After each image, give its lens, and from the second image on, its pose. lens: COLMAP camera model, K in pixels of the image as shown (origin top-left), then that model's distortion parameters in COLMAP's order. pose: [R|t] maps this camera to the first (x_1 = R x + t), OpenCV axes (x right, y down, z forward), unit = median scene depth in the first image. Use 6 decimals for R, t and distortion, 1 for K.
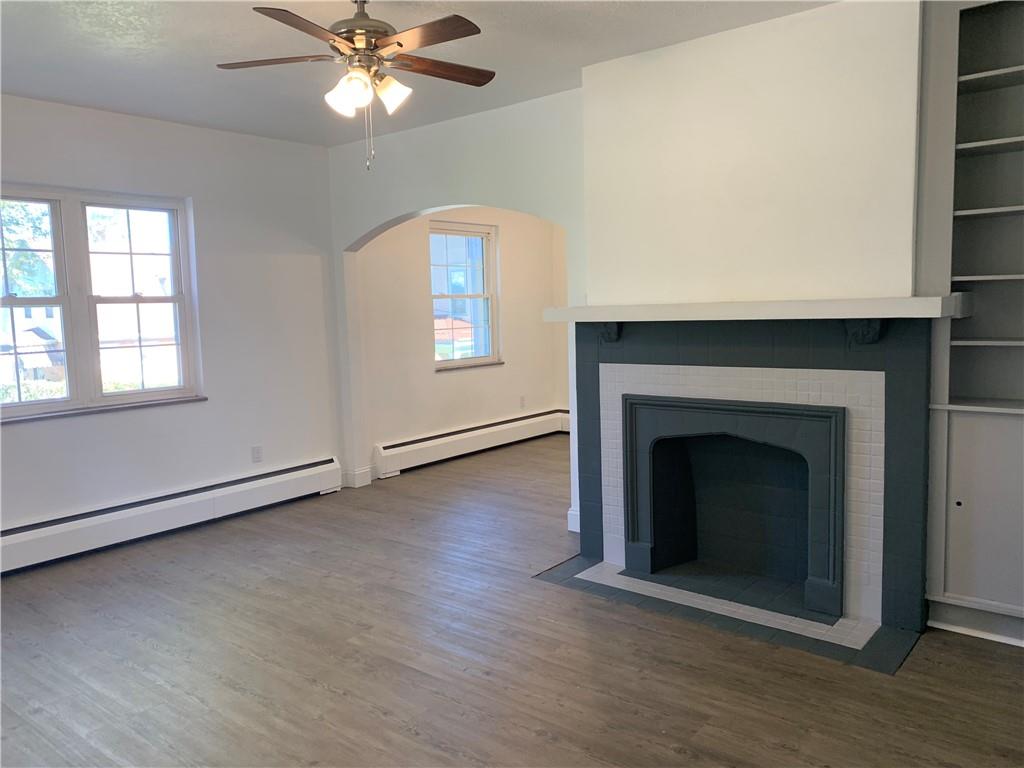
lens RADIAL K [[772.2, 0, 515.9], [0, 772.2, 380.4], [0, 0, 1]] dist [0.010447, -0.002992]
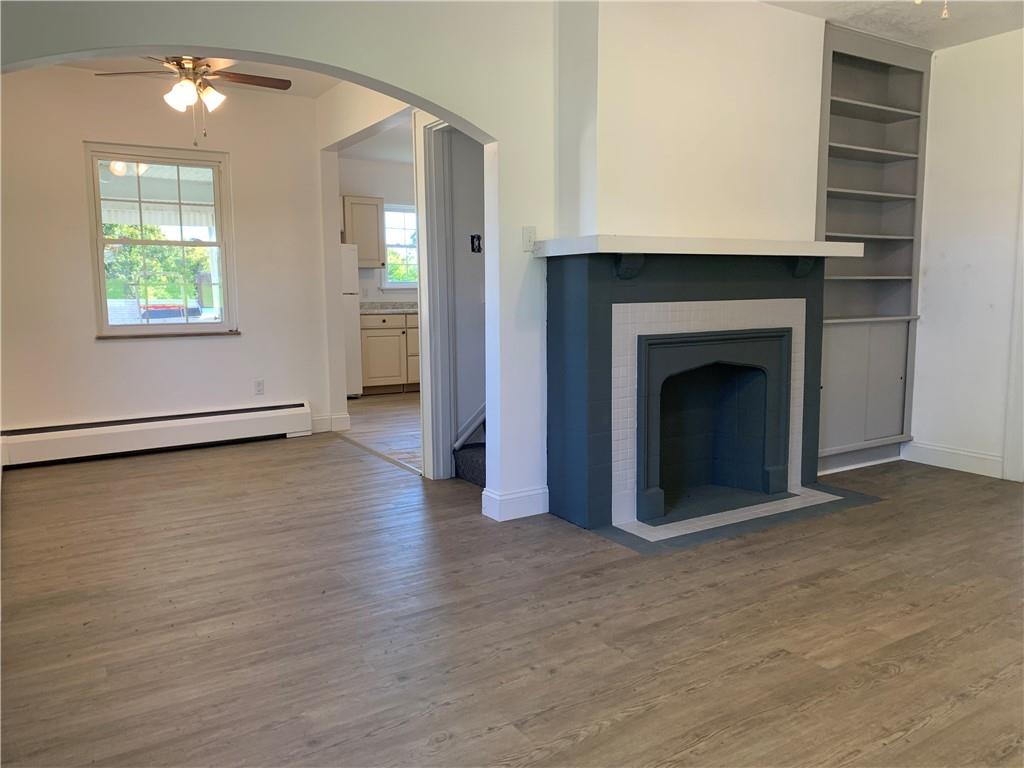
lens RADIAL K [[772.2, 0, 515.9], [0, 772.2, 380.4], [0, 0, 1]] dist [0.010447, -0.002992]
pose [[0.325541, -0.089821, 0.941252, -0.828603], [0.093346, 0.993668, 0.062538, -0.000862], [-0.940909, 0.067503, 0.331864, 0.872796]]
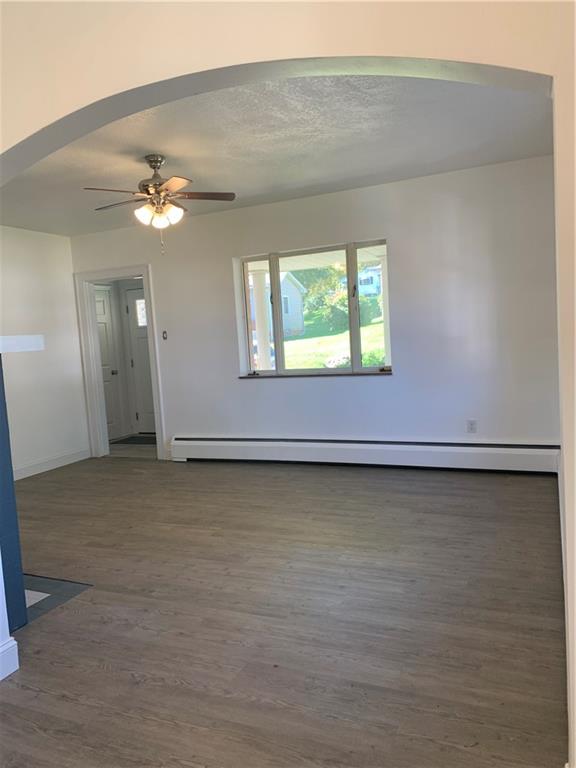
lens RADIAL K [[595.1, 0, 289.4], [0, 595.1, 381.0], [0, 0, 1]] dist [0.028963, 0.001961]
pose [[-0.963860, 0.107240, -0.243871, -0.071938], [0.061924, 0.980515, 0.186428, -0.166043], [0.259112, 0.164589, -0.951720, 1.876714]]
